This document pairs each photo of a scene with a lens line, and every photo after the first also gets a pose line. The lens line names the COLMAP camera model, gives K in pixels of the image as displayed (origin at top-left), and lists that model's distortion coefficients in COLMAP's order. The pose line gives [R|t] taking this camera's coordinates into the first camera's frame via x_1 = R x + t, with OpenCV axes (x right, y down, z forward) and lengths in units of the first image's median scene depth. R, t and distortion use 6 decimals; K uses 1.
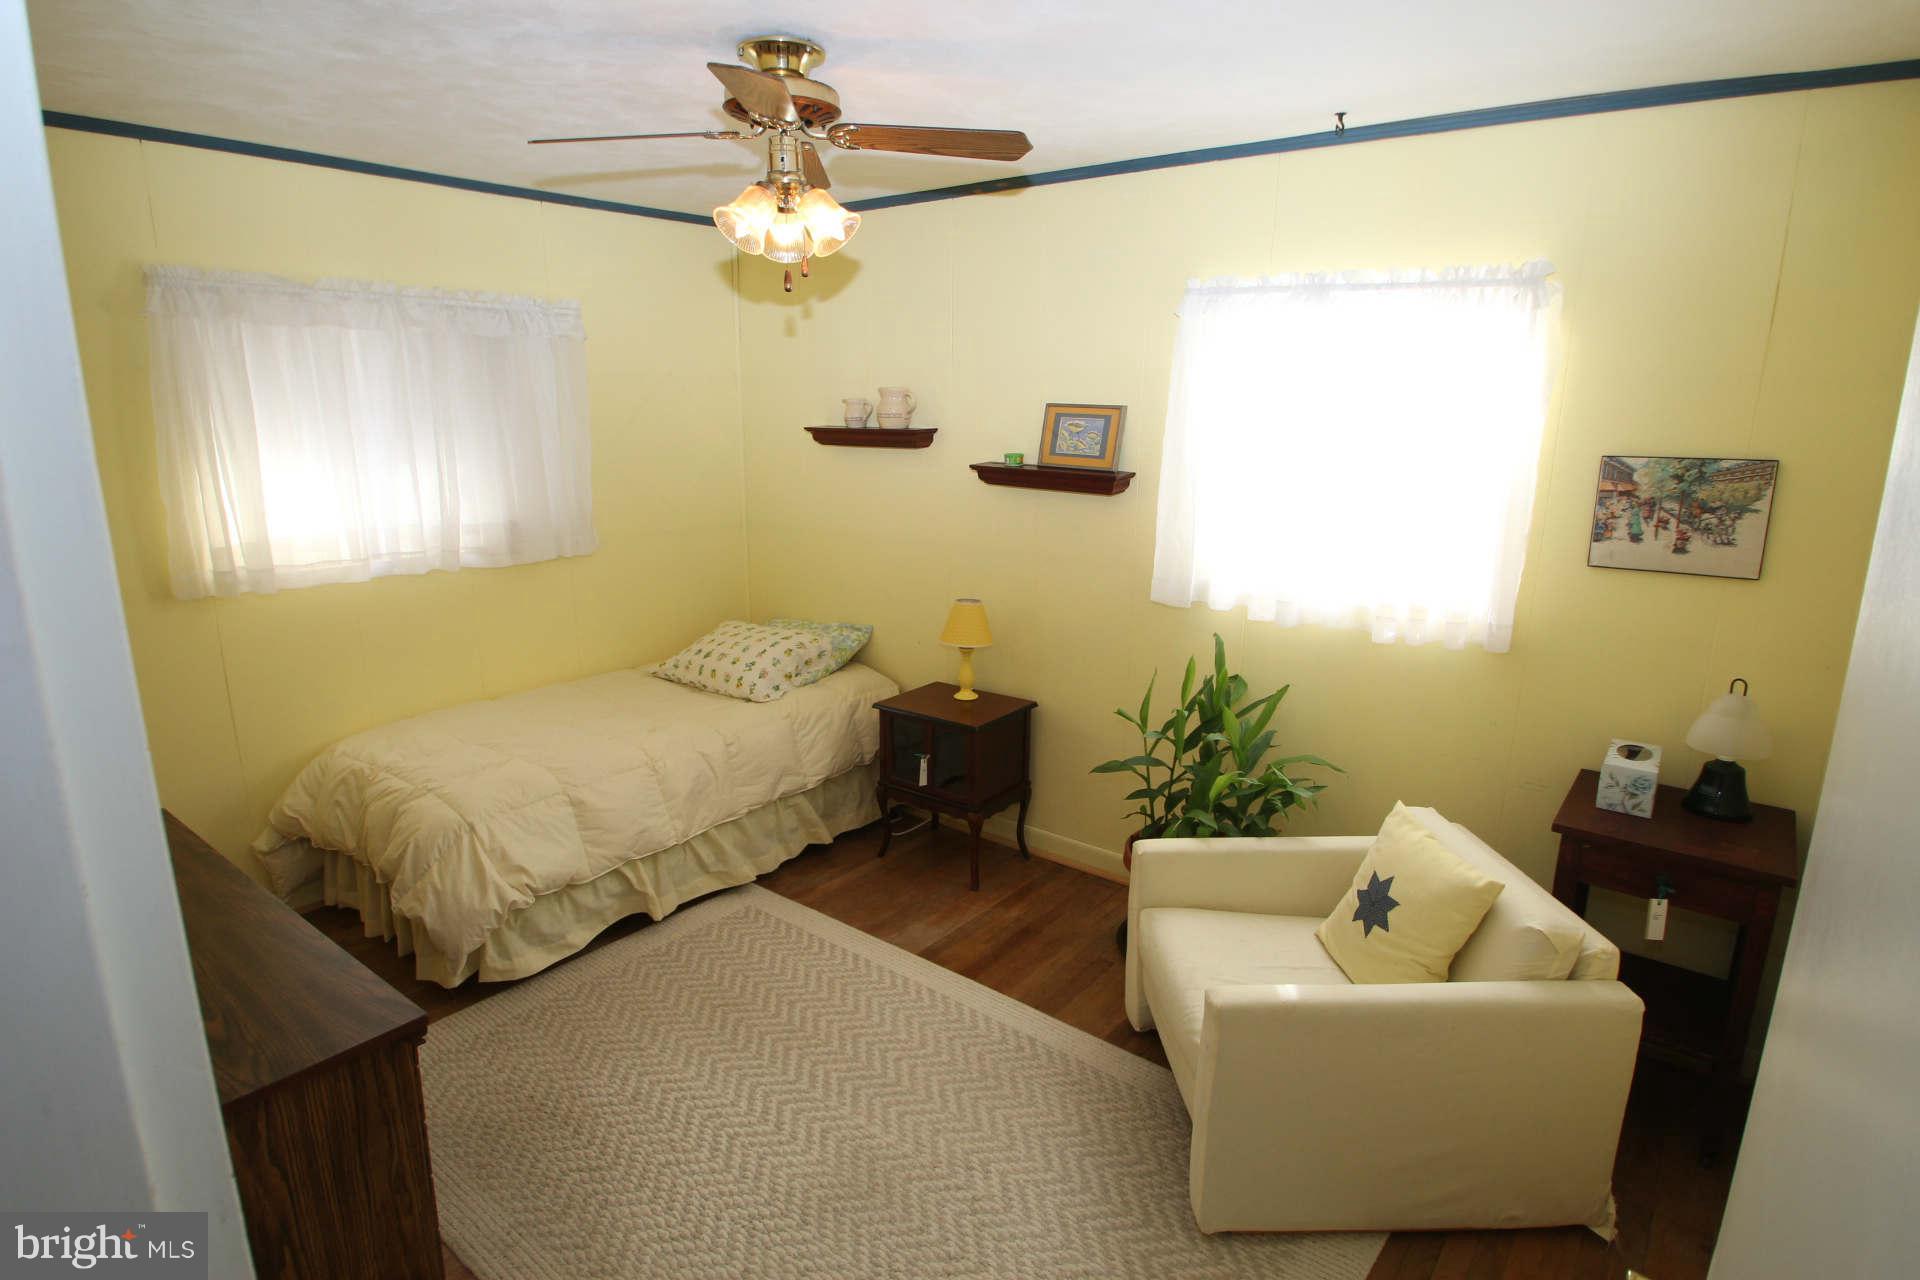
lens RADIAL K [[1015.0, 0, 960.0], [0, 1015.0, 640.0], [0, 0, 1]] dist [-0.001334, -0.018755]
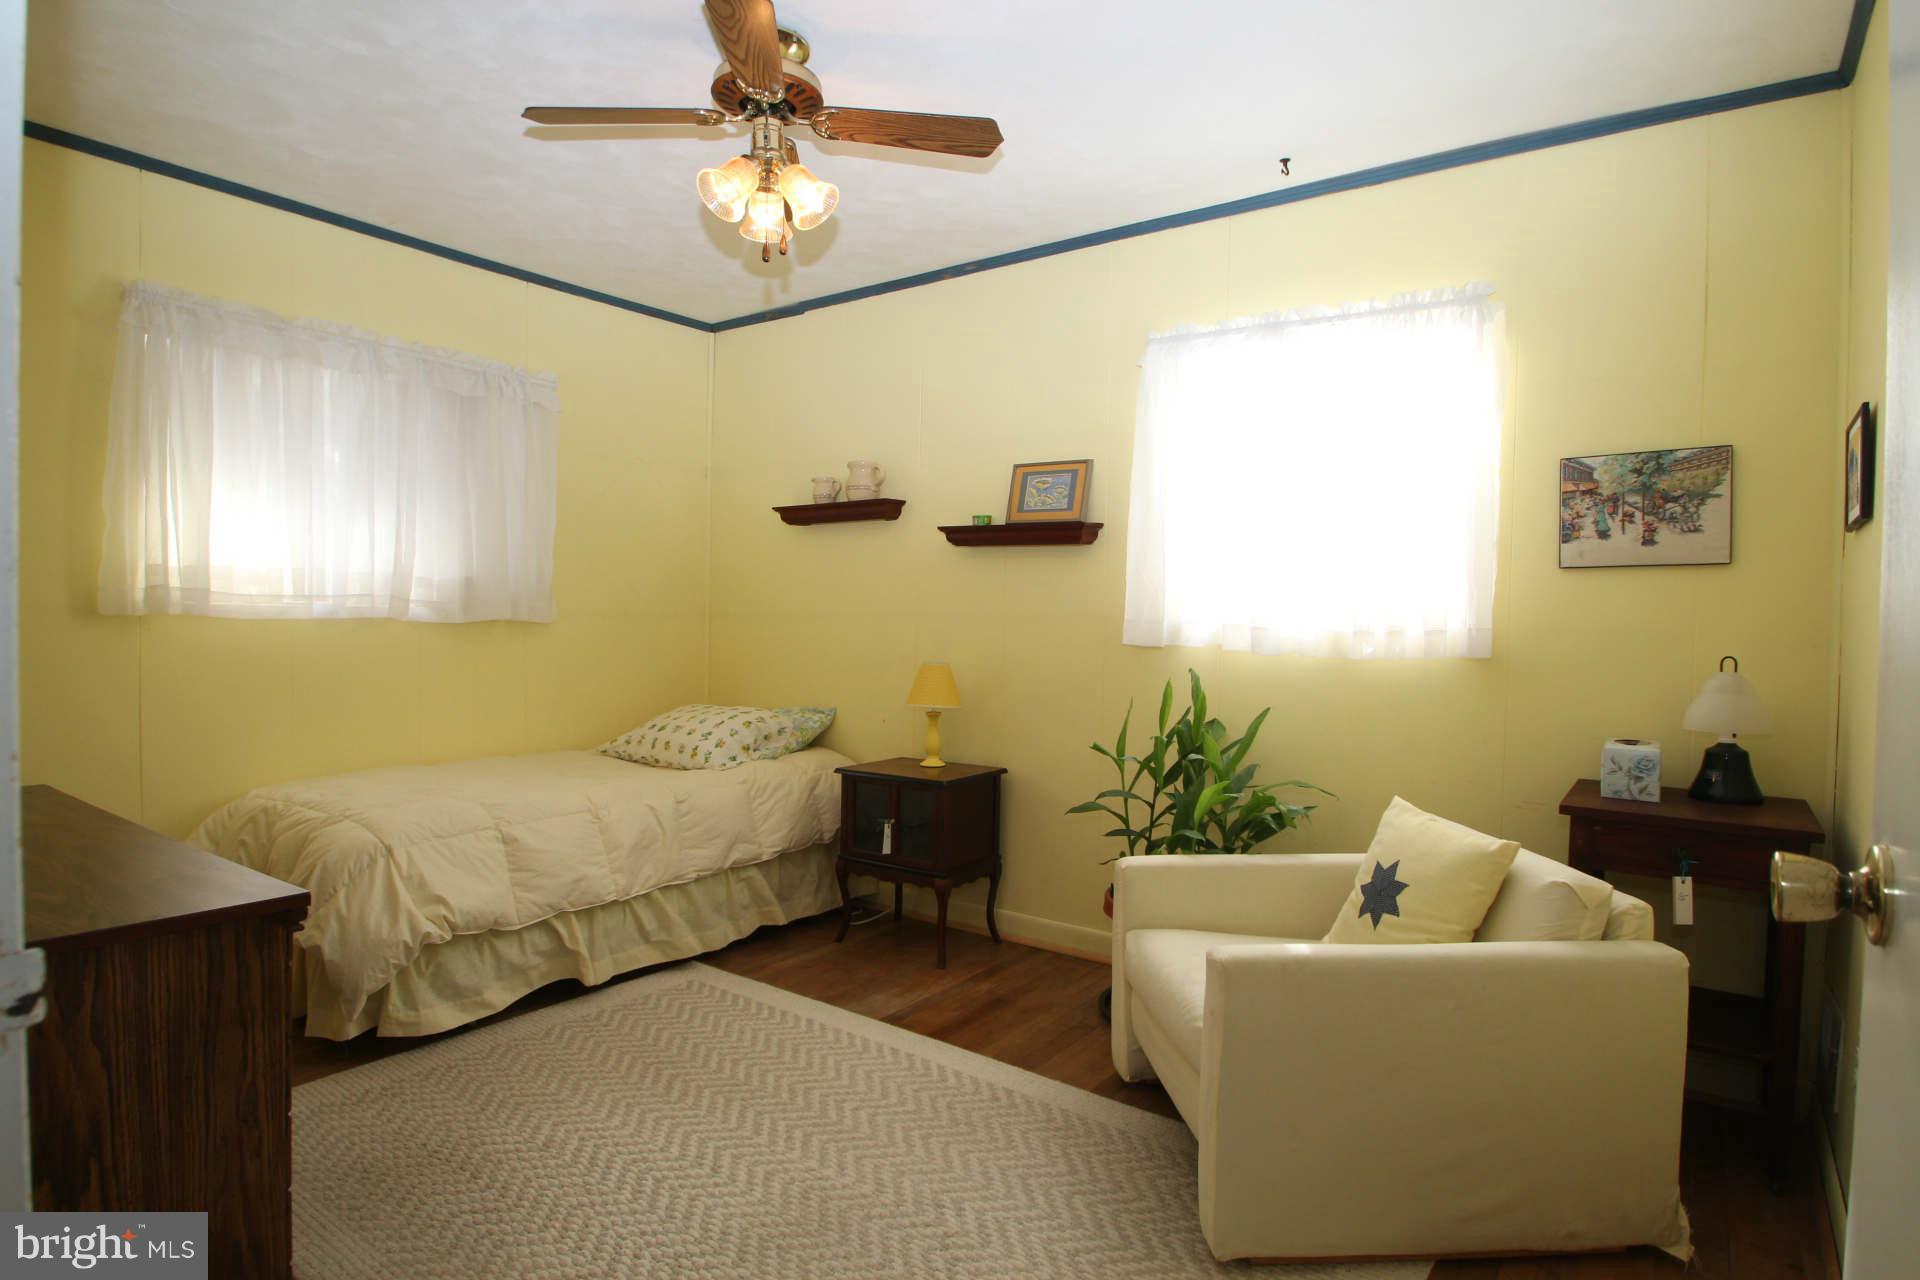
lens RADIAL K [[1015.0, 0, 960.0], [0, 1015.0, 640.0], [0, 0, 1]] dist [-0.001334, -0.018755]
pose [[0.999279, 0.007471, 0.037234, -0.007456], [0.000532, 0.977608, -0.210432, 0.204521], [-0.037972, 0.210300, 0.976899, 0.061123]]
